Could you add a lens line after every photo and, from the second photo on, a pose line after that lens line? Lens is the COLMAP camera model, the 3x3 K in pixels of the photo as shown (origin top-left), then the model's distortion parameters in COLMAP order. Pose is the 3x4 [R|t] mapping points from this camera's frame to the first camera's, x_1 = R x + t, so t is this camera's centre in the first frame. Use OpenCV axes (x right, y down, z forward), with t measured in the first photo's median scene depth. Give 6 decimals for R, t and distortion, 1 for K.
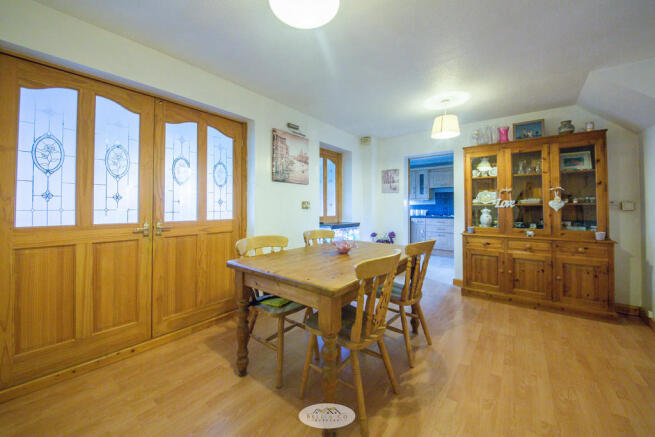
lens RADIAL K [[254.6, 0, 326.6], [0, 254.6, 201.9], [0, 0, 1]] dist [-0.000585, -0.000030]
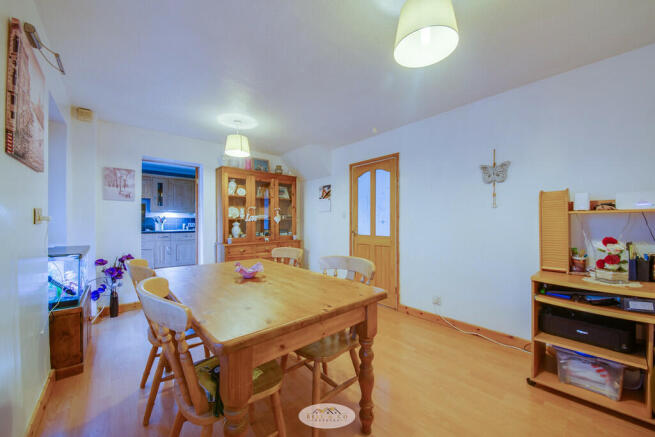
lens RADIAL K [[242.2, 0, 327.5], [0, 242.2, 218.5], [0, 0, 1]] dist [0.000057, 0.000037]
pose [[0.167196, 0.007505, 0.985895, -0.461667], [-0.024747, 0.999688, -0.003414, 0.003233], [-0.985613, -0.023828, 0.167329, 0.436410]]
